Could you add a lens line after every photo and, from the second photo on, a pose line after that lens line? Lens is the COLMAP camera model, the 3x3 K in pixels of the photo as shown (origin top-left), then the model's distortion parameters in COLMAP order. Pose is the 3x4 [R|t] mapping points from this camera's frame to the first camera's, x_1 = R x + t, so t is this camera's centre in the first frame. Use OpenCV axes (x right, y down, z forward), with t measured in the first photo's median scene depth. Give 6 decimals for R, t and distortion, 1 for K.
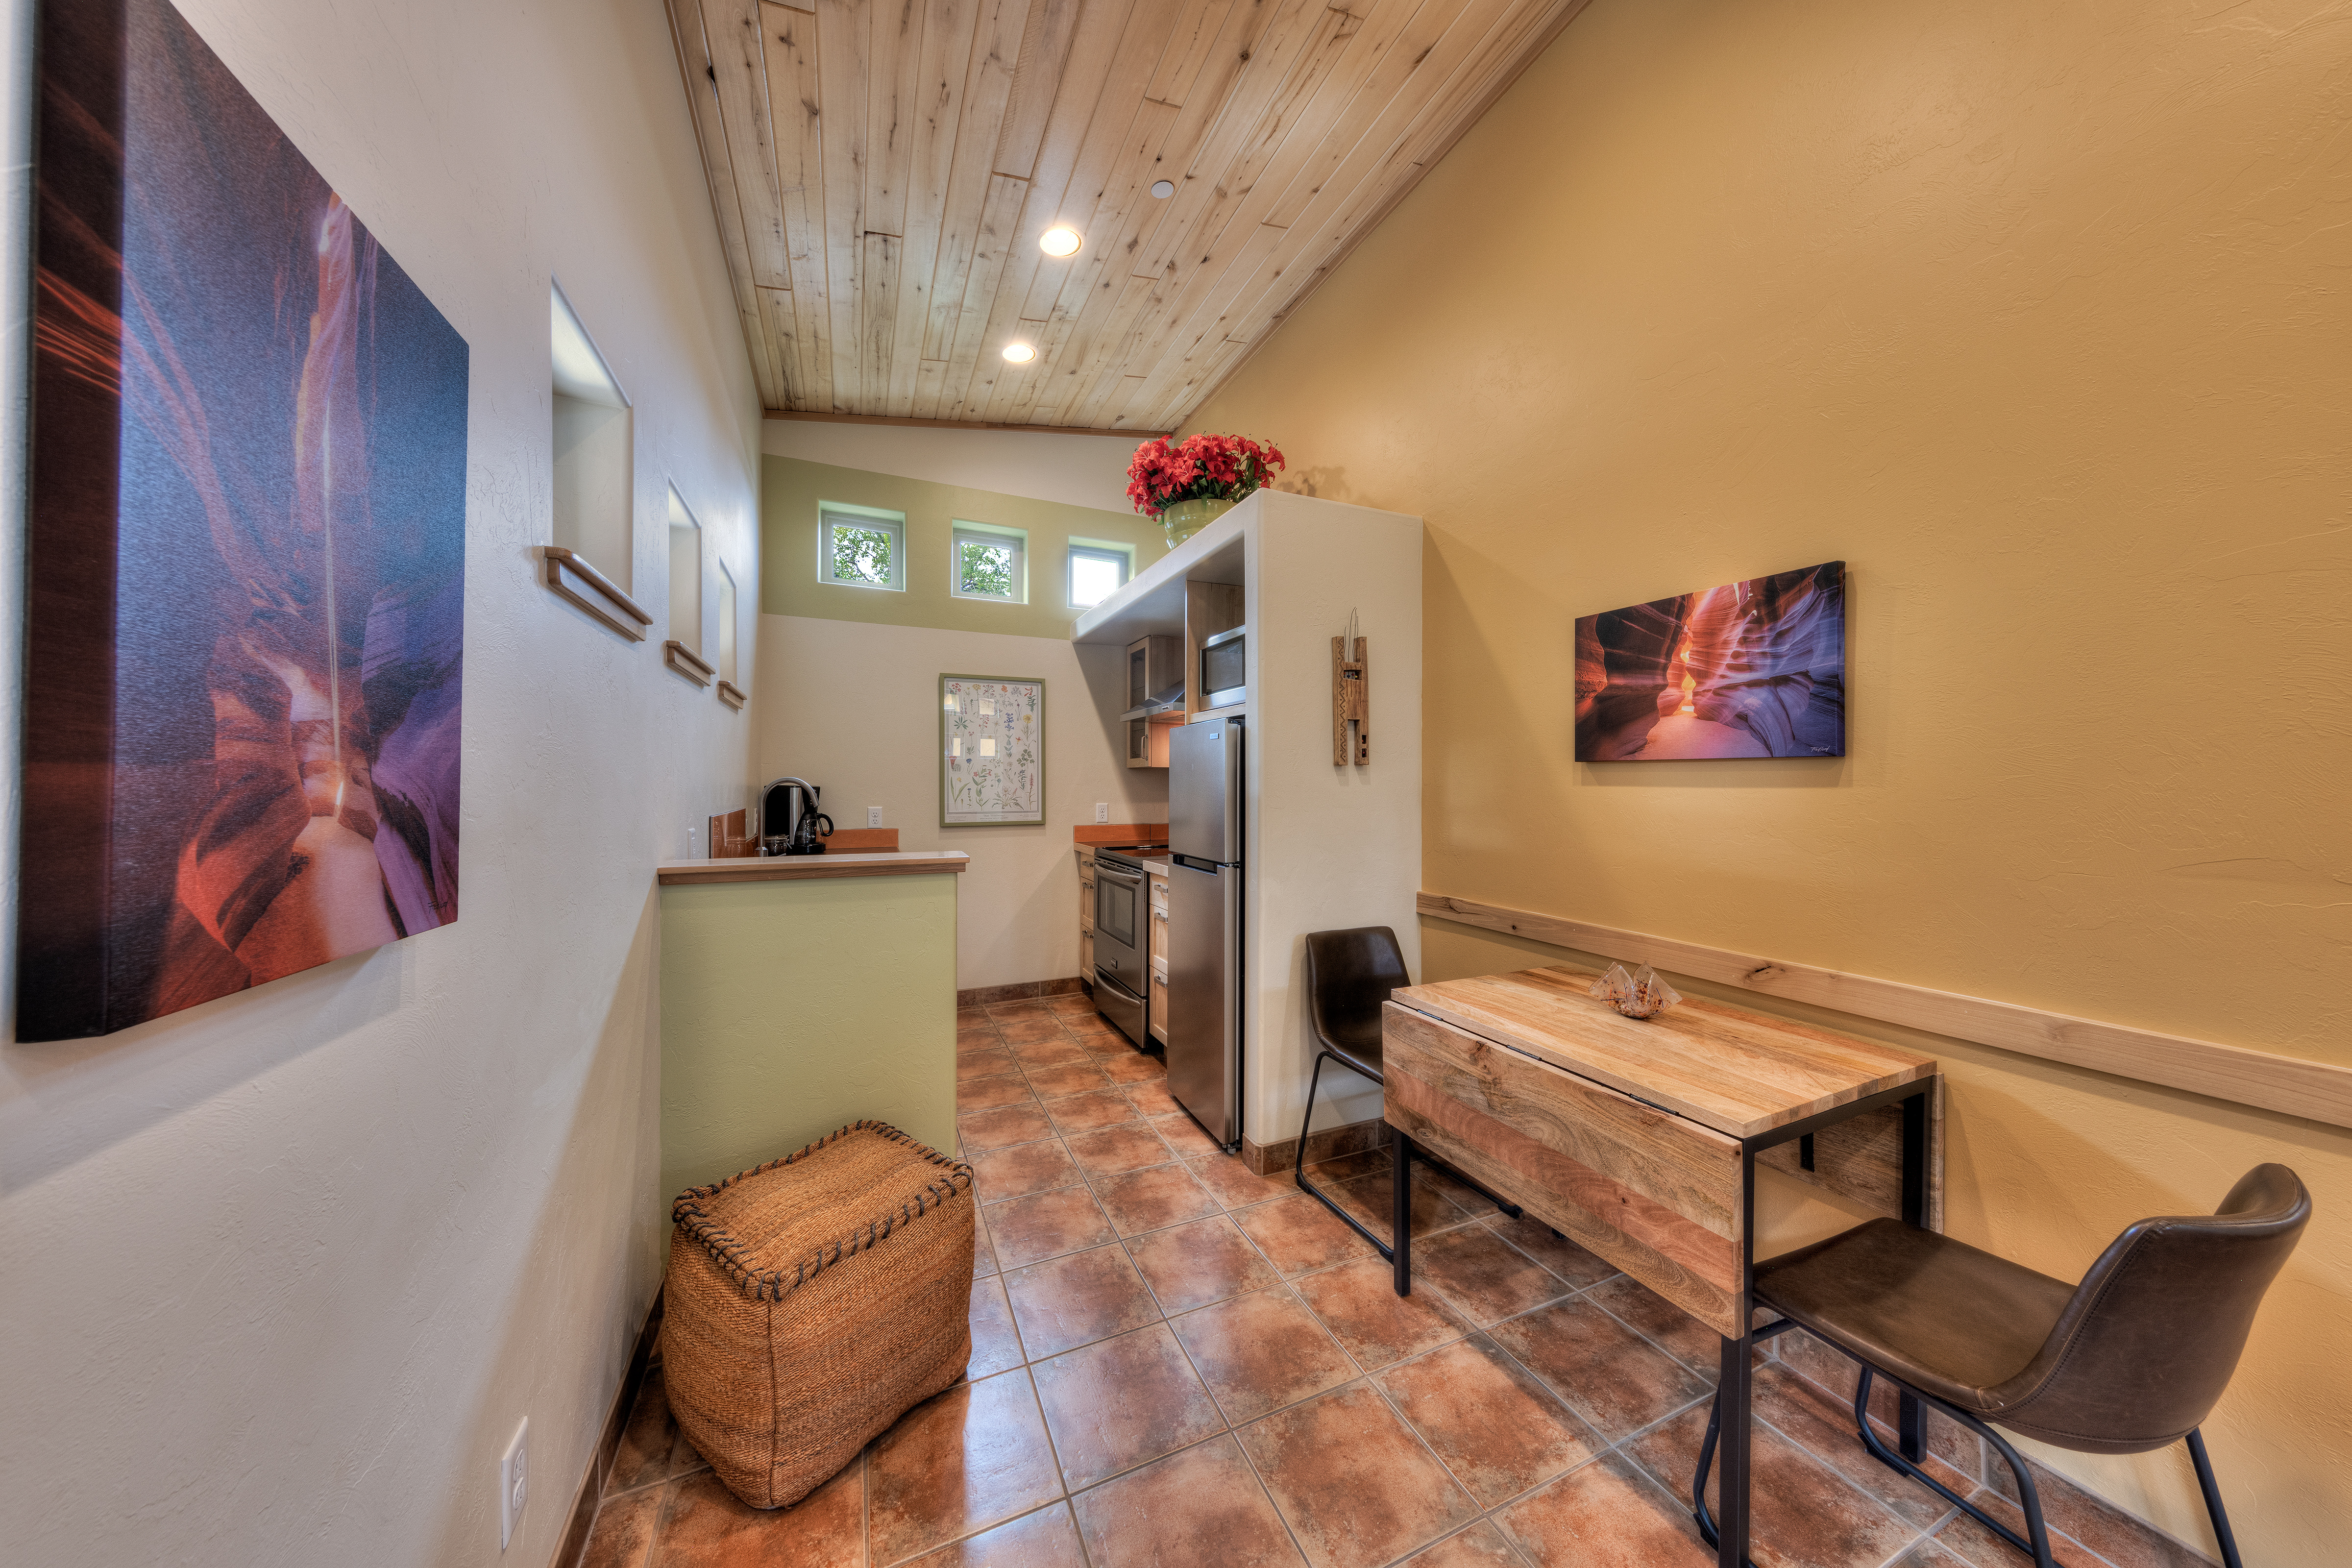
lens RADIAL K [[767.5, 0, 1173.6], [0, 767.5, 786.0], [0, 0, 1]] dist [0.005187, 0.000031]
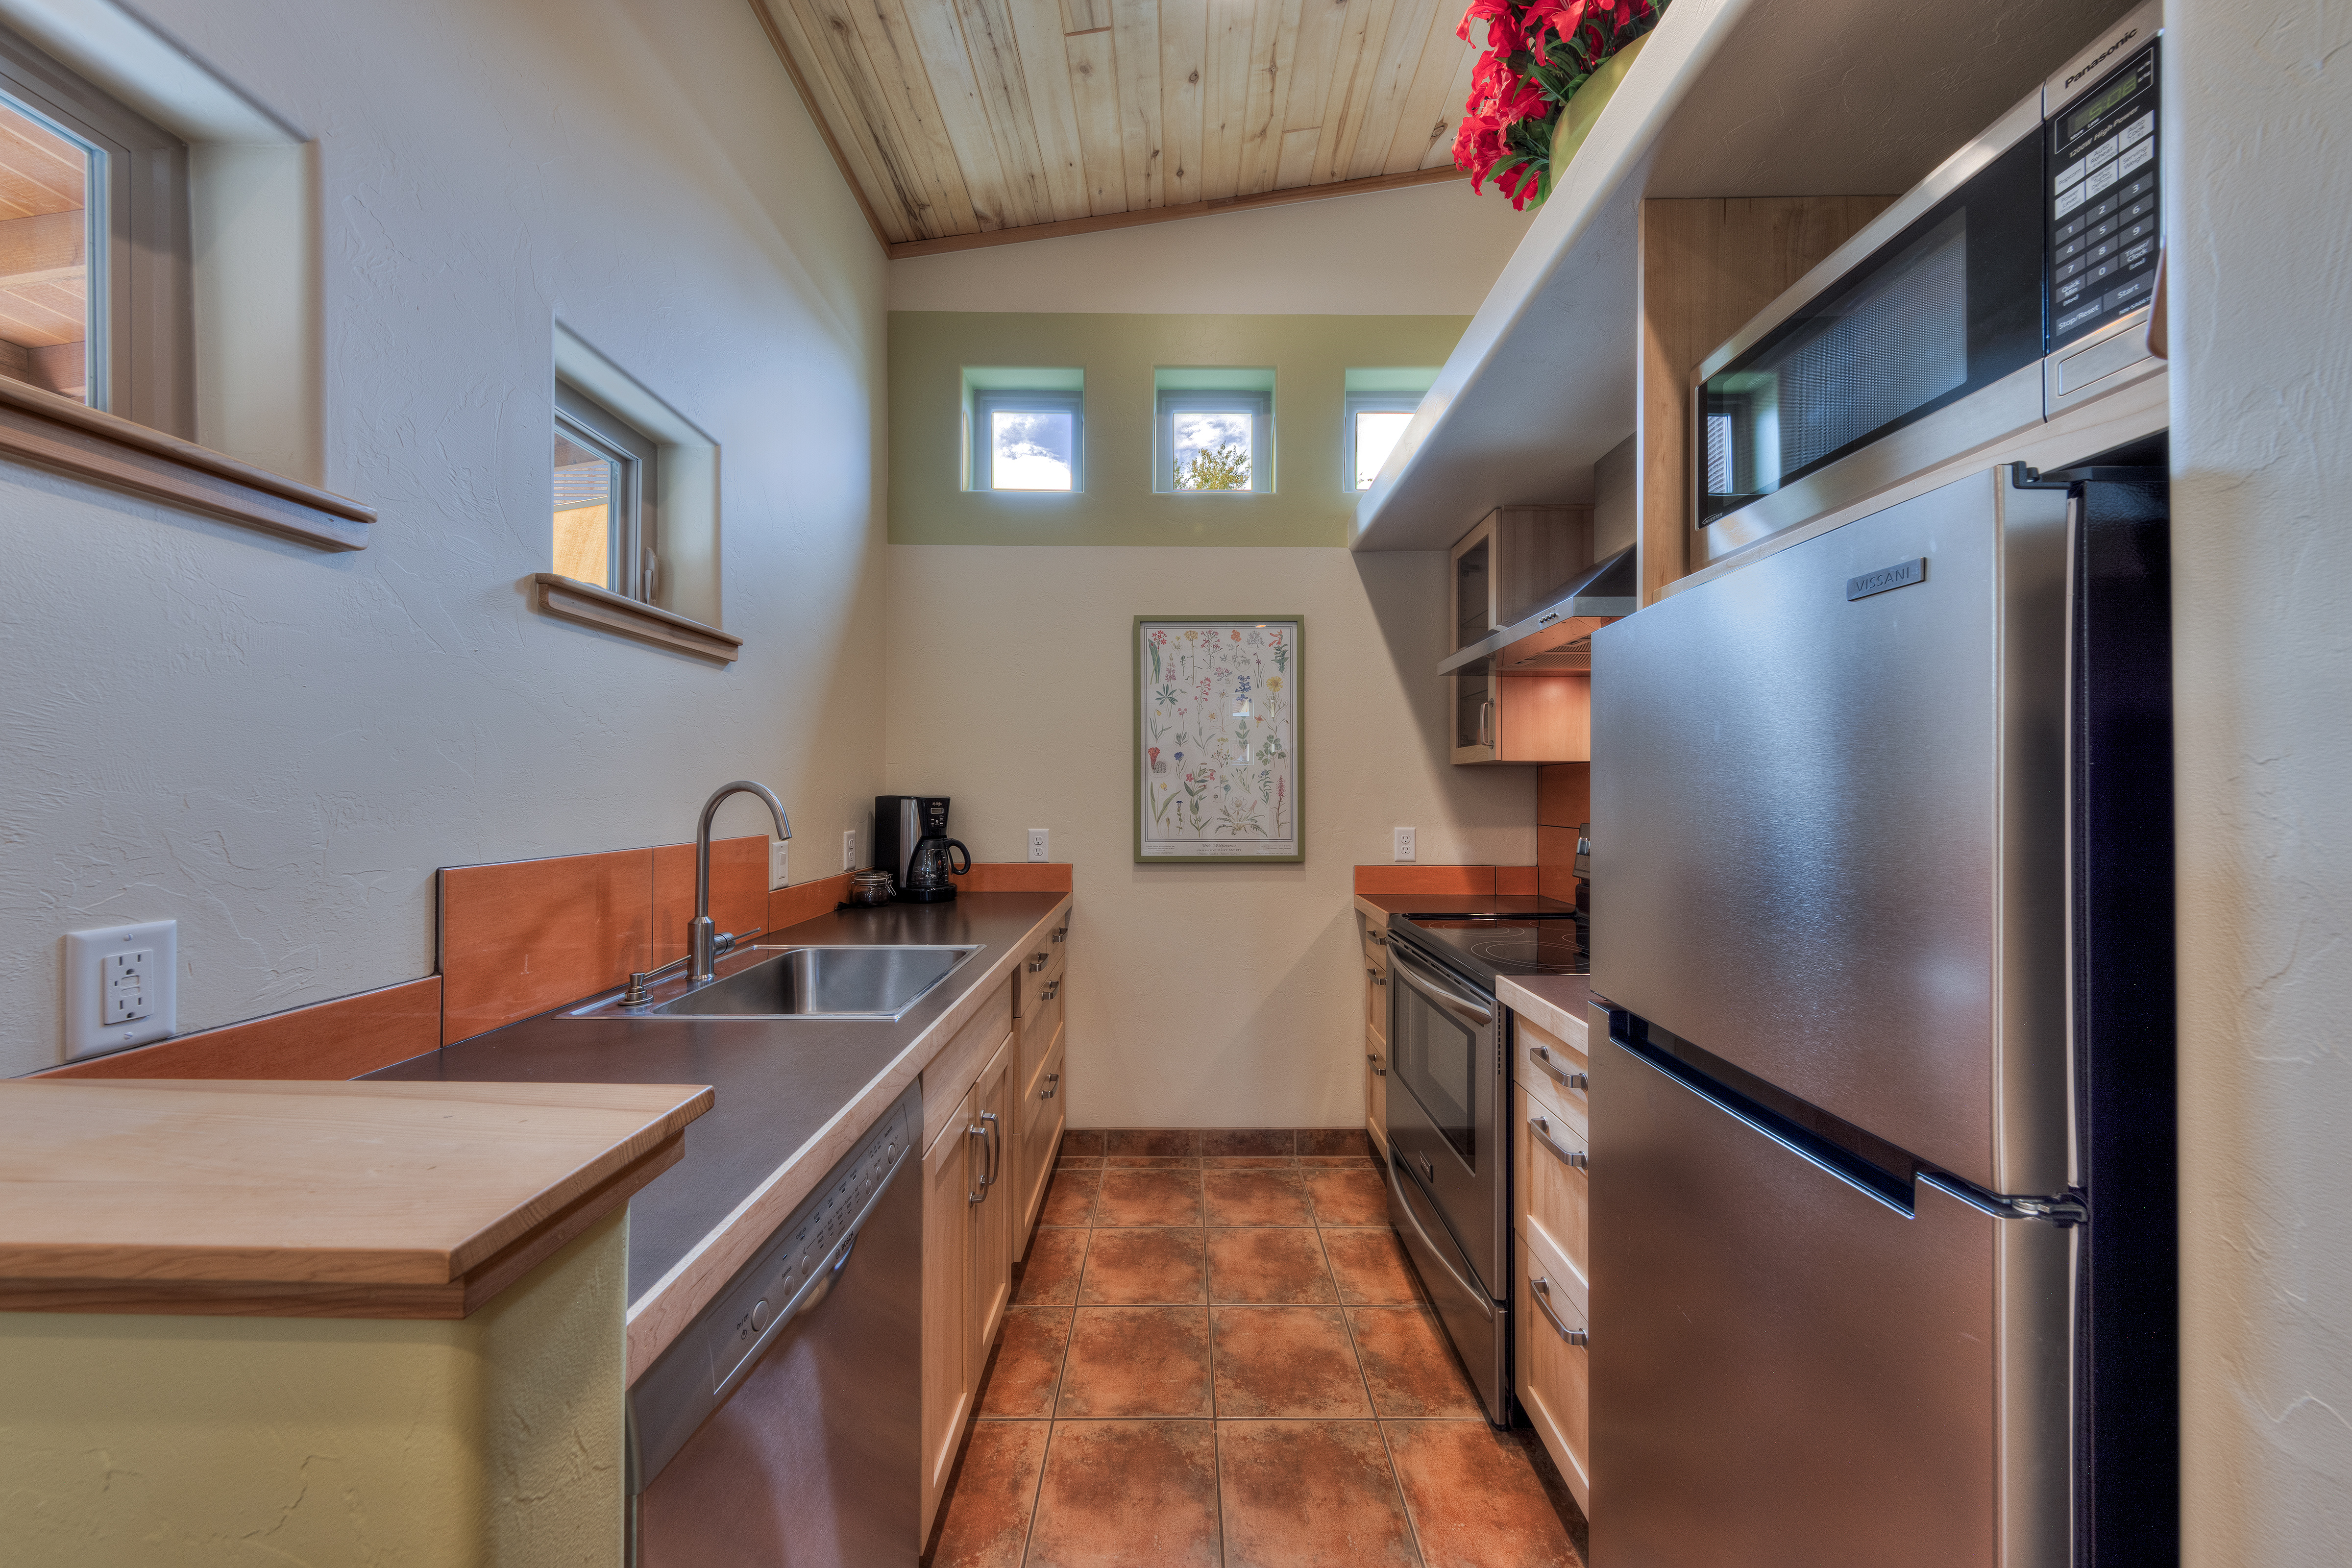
lens RADIAL K [[767.5, 0, 1170.6], [0, 767.5, 778.9], [0, 0, 1]] dist [0.005187, 0.000031]
pose [[0.919530, -0.001803, -0.393016, -0.032072], [-0.002460, 0.999944, -0.010341, -0.008240], [0.393012, 0.010476, 0.919474, 0.451351]]
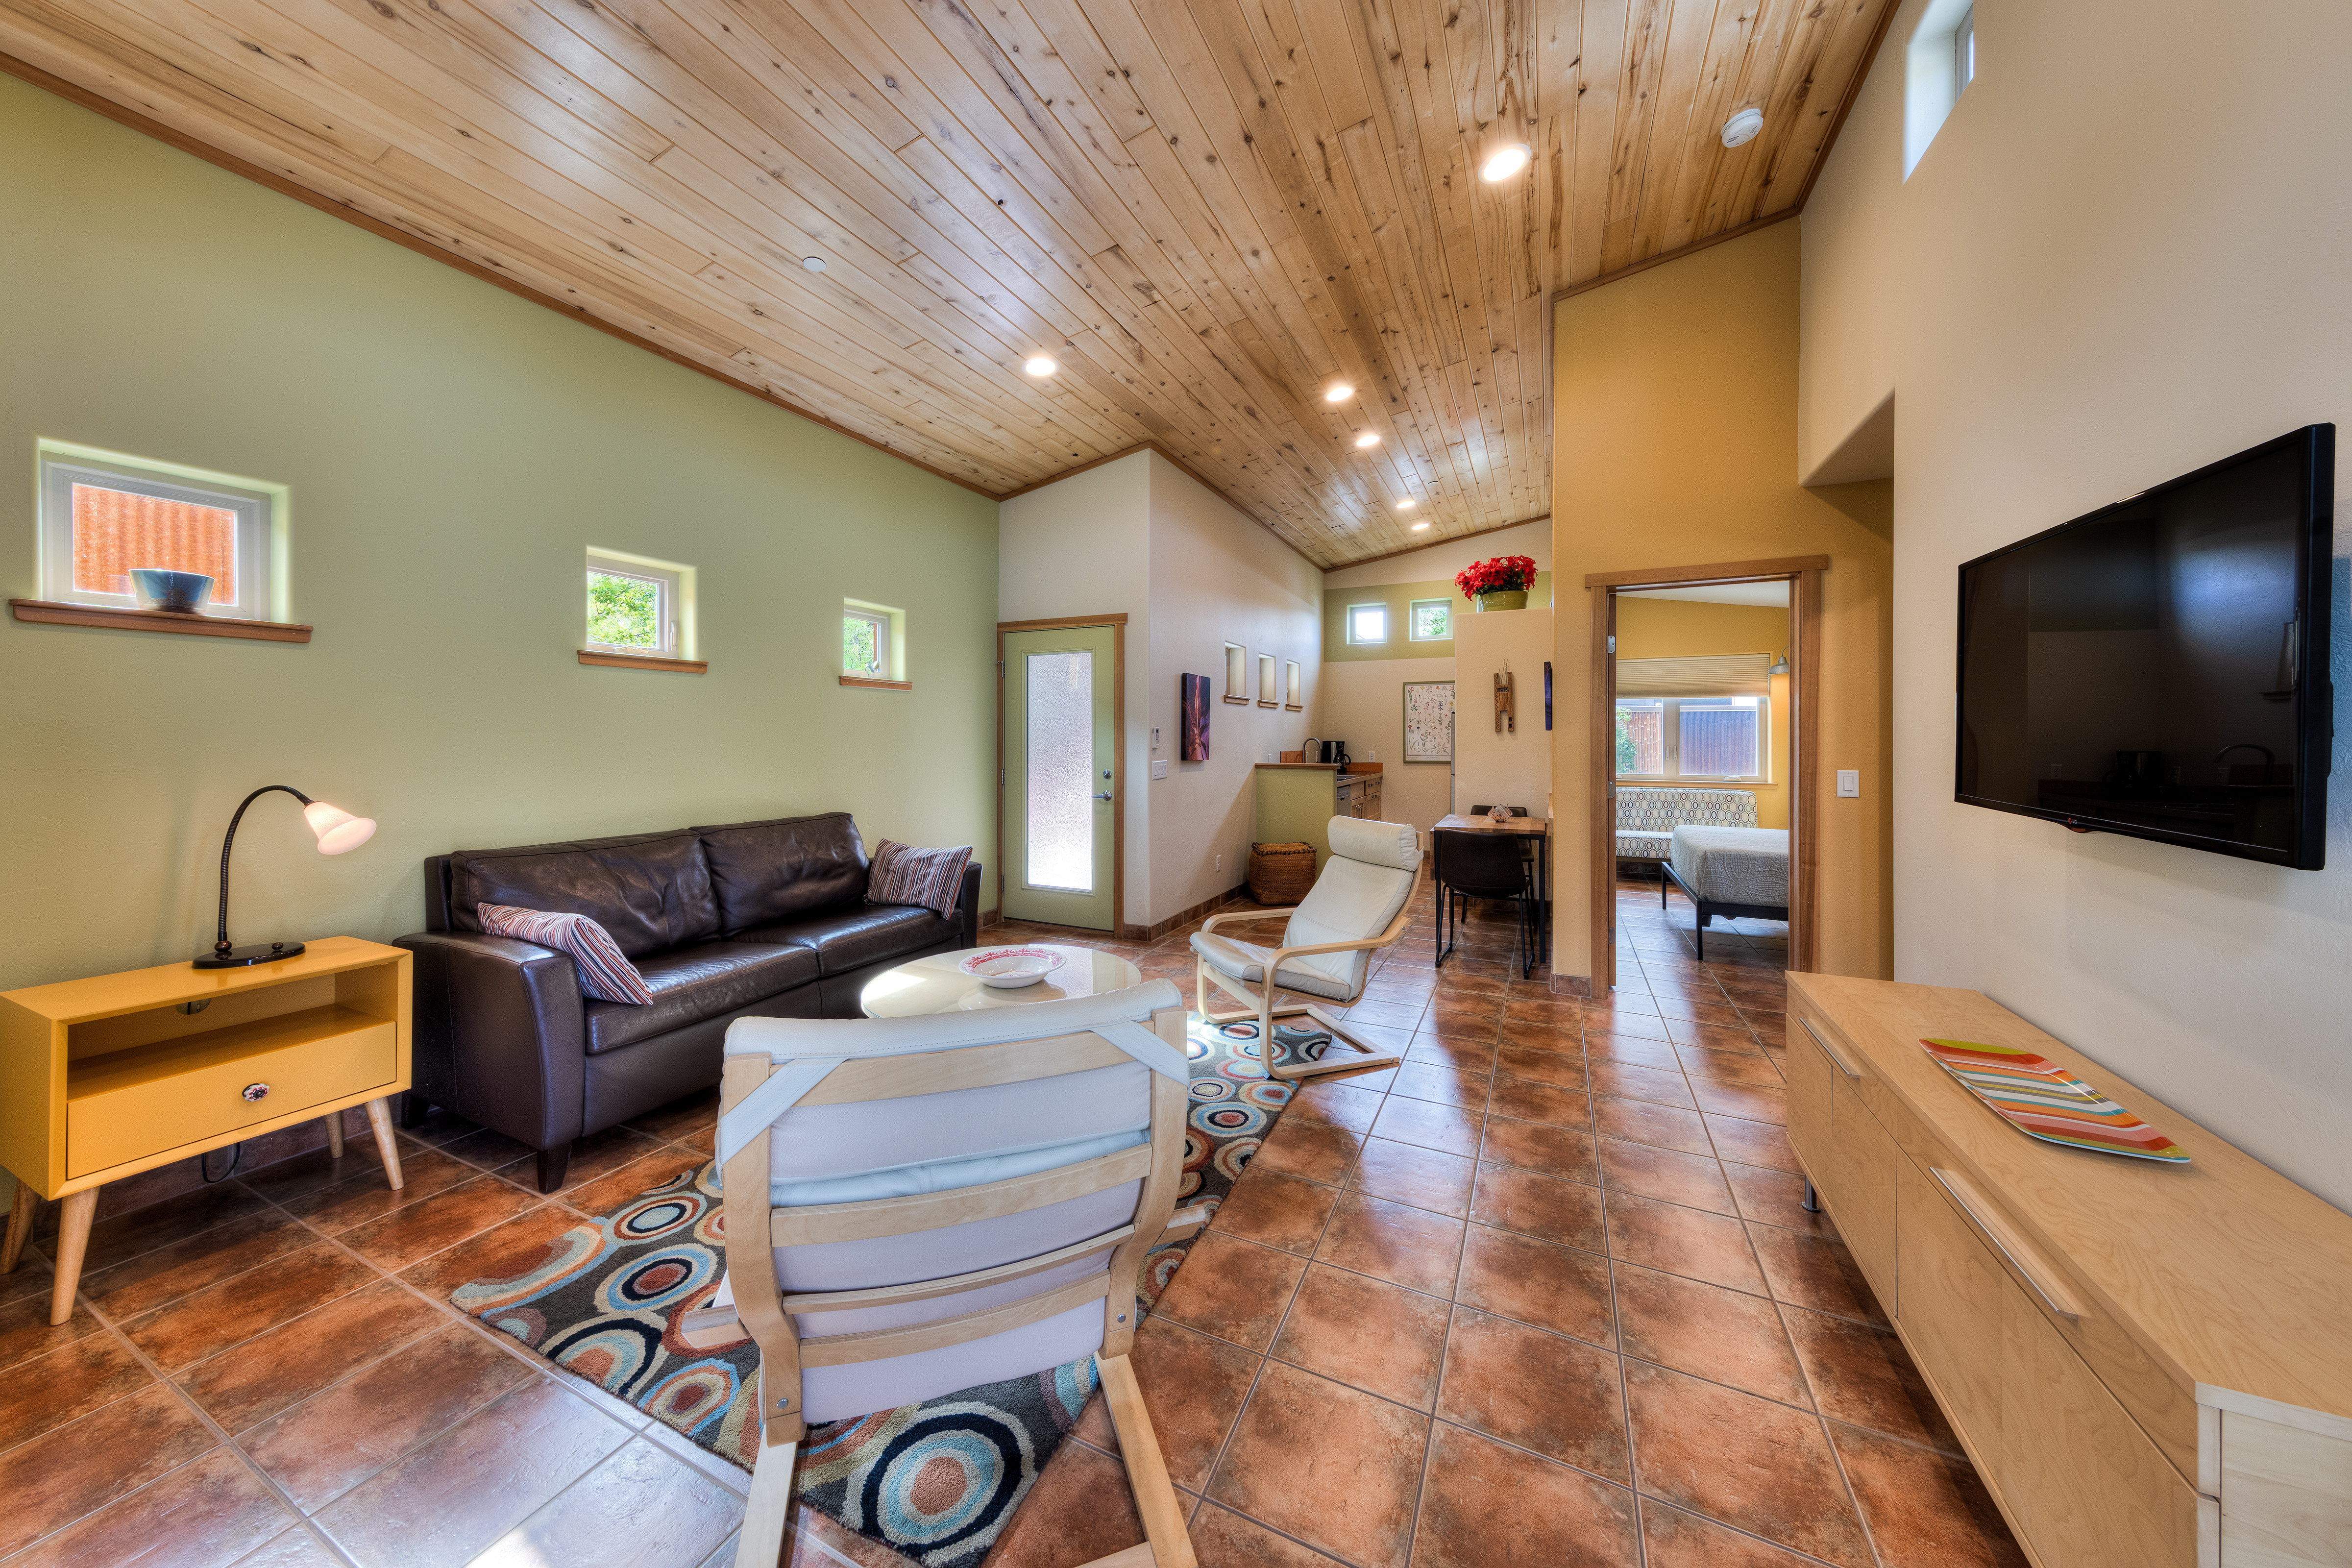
lens RADIAL K [[767.5, 0, 1189.7], [0, 767.5, 740.5], [0, 0, 1]] dist [0.005187, 0.000031]
pose [[0.681393, -0.004880, -0.731902, 0.766695], [0.005080, 0.999985, -0.001938, 0.001477], [0.731900, -0.002398, 0.681407, -0.734954]]
